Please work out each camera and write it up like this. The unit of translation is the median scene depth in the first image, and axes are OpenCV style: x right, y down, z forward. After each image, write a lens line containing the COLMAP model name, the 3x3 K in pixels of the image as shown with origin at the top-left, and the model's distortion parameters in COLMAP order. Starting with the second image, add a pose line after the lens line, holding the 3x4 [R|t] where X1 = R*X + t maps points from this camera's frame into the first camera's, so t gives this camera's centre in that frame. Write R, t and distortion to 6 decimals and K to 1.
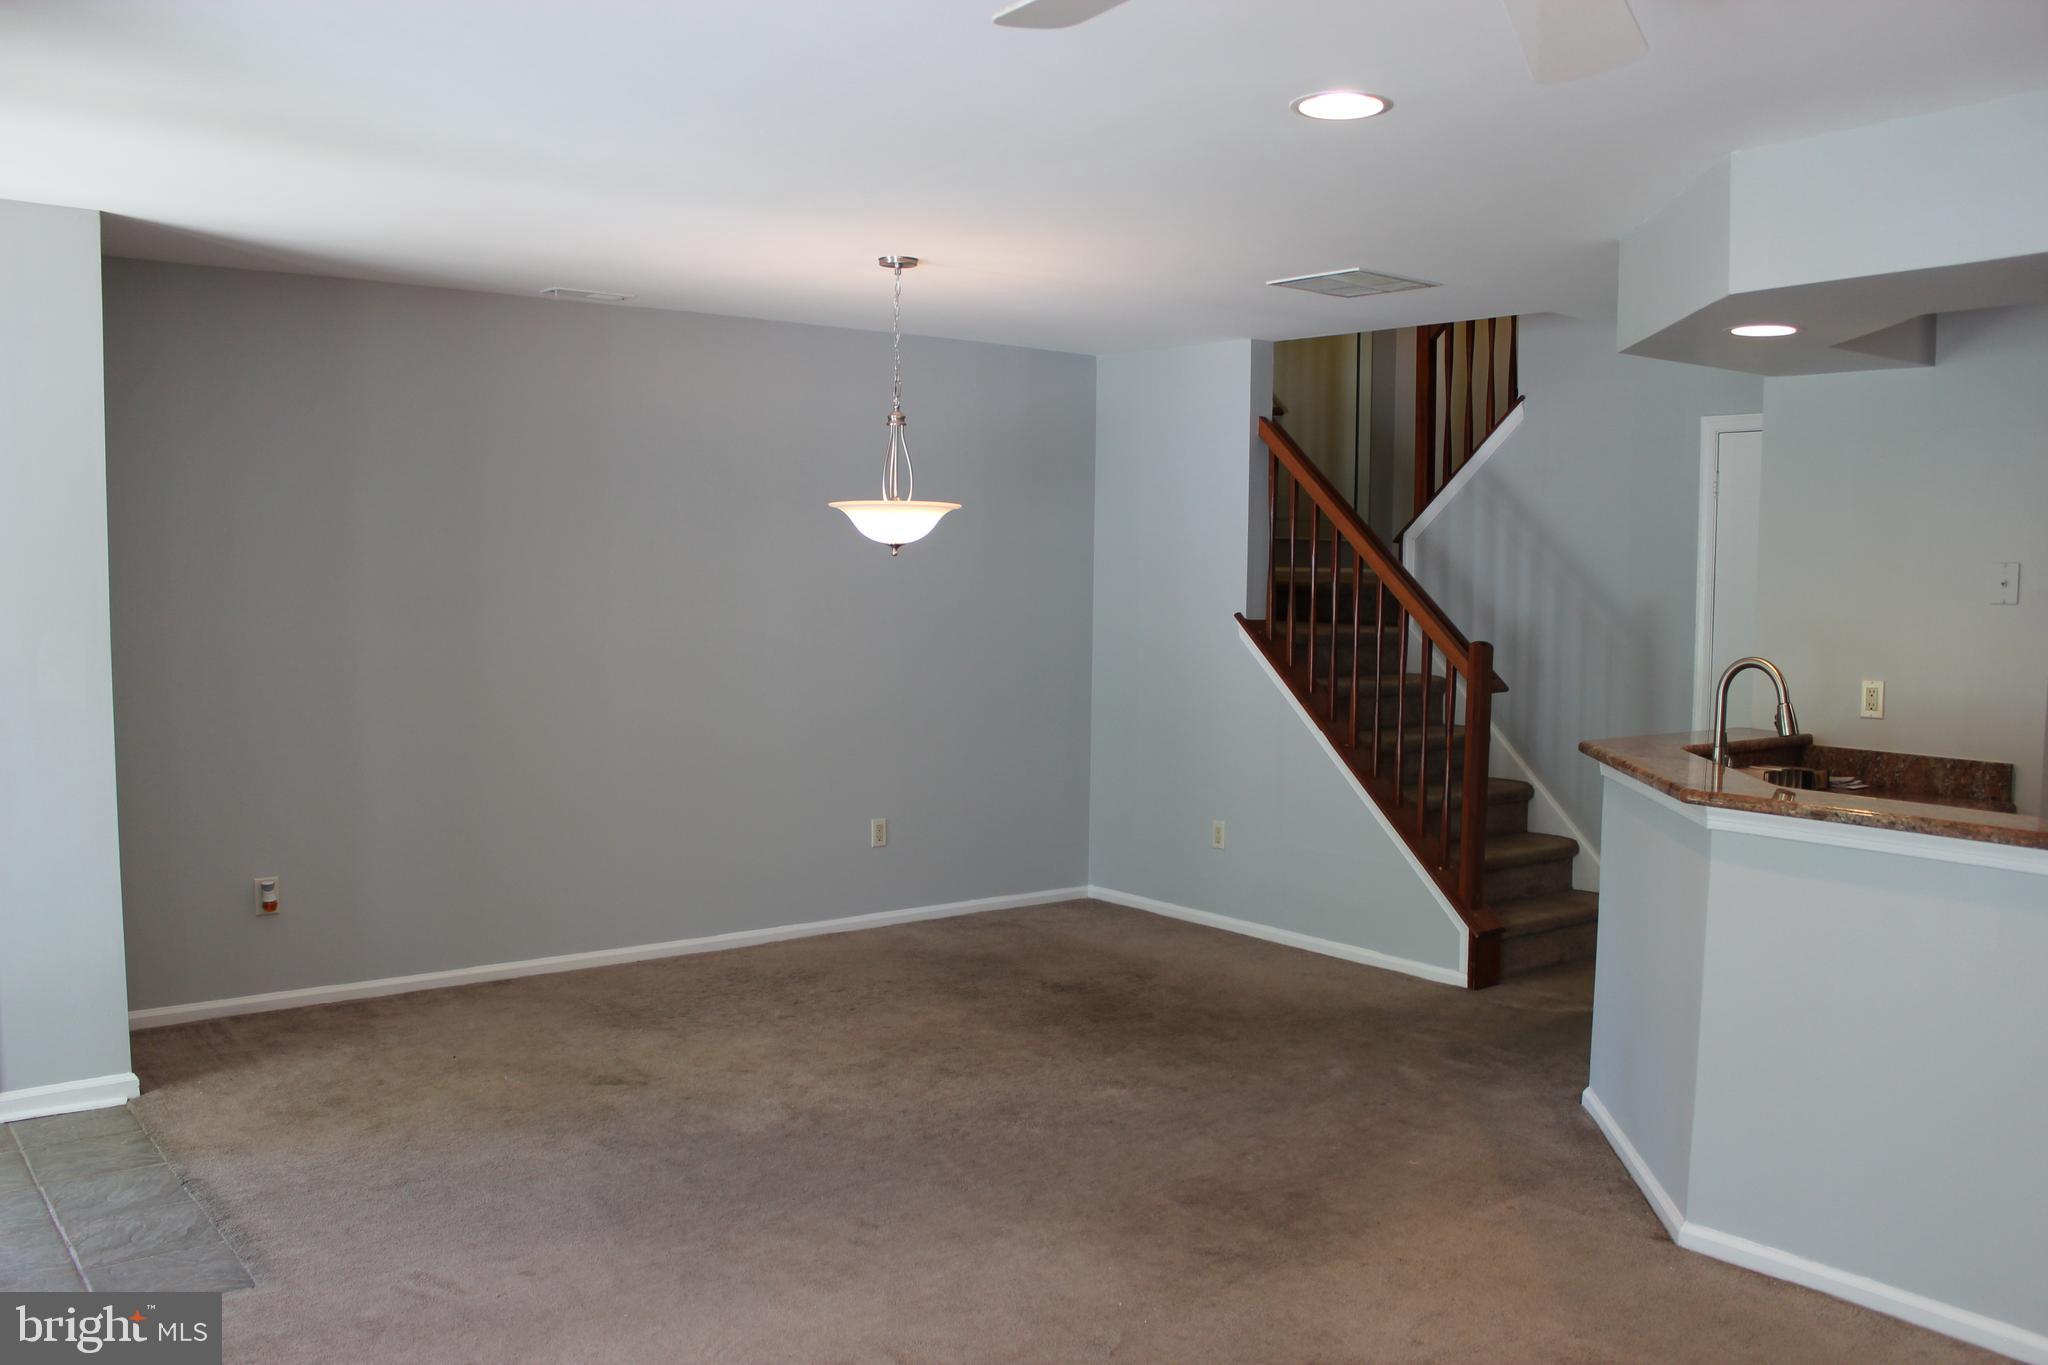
lens RADIAL K [[1711.3, 0, 1019.1], [0, 1711.3, 687.0], [0, 0, 1]] dist [-0.160289, 0.134258]
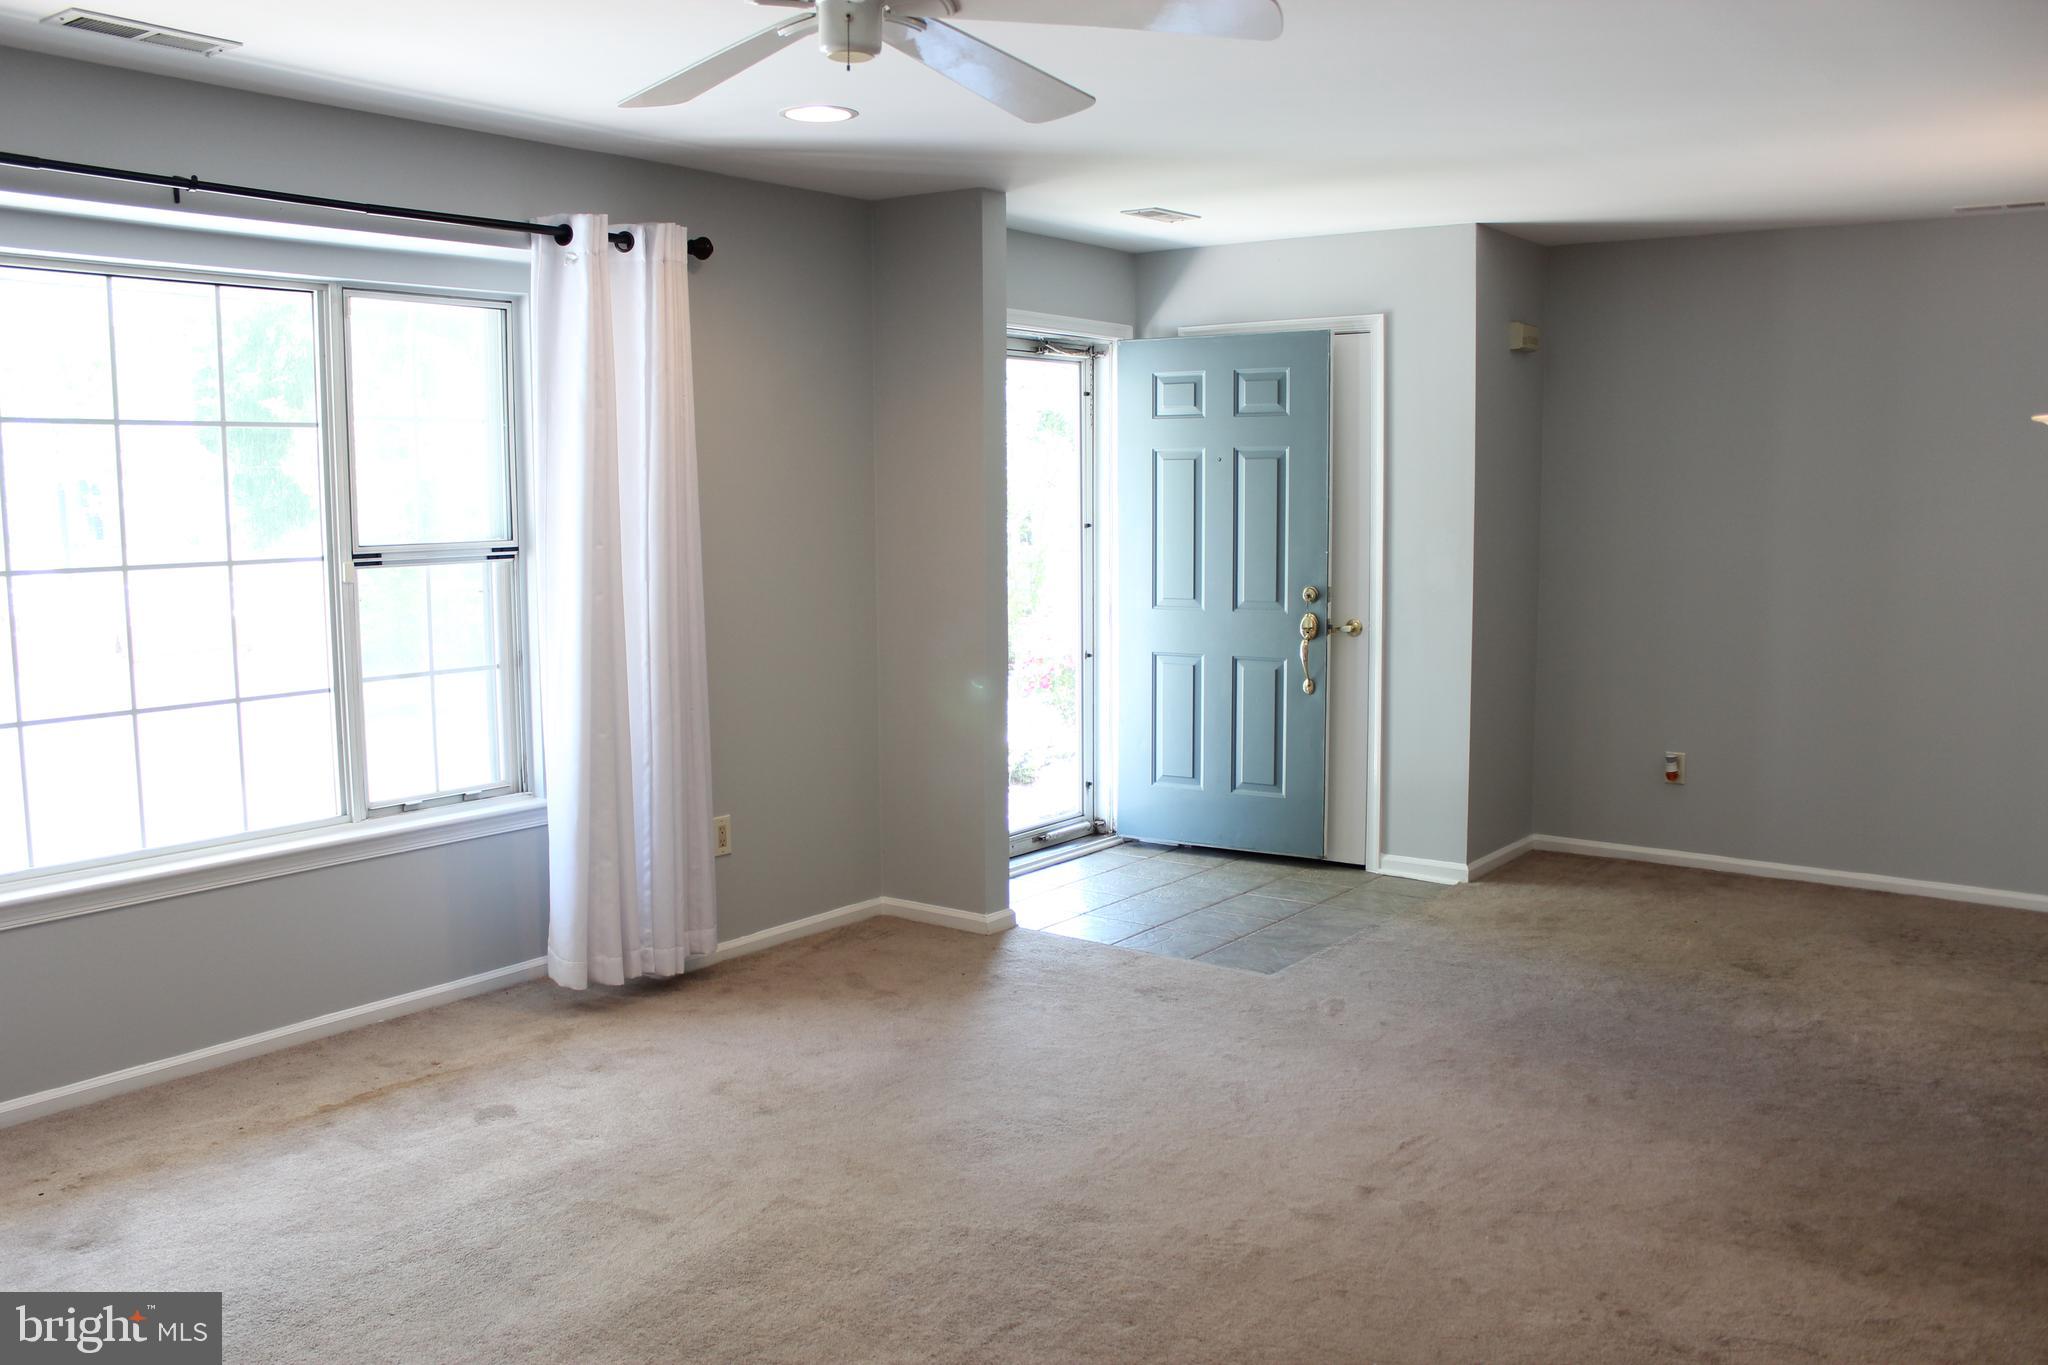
lens RADIAL K [[1711.3, 0, 1017.7], [0, 1711.3, 683.6], [0, 0, 1]] dist [-0.160289, 0.134258]
pose [[0.273891, 0.106311, -0.955867, 0.695368], [-0.066650, 0.993581, 0.091408, -0.014936], [0.959448, 0.038672, 0.279219, 0.266566]]
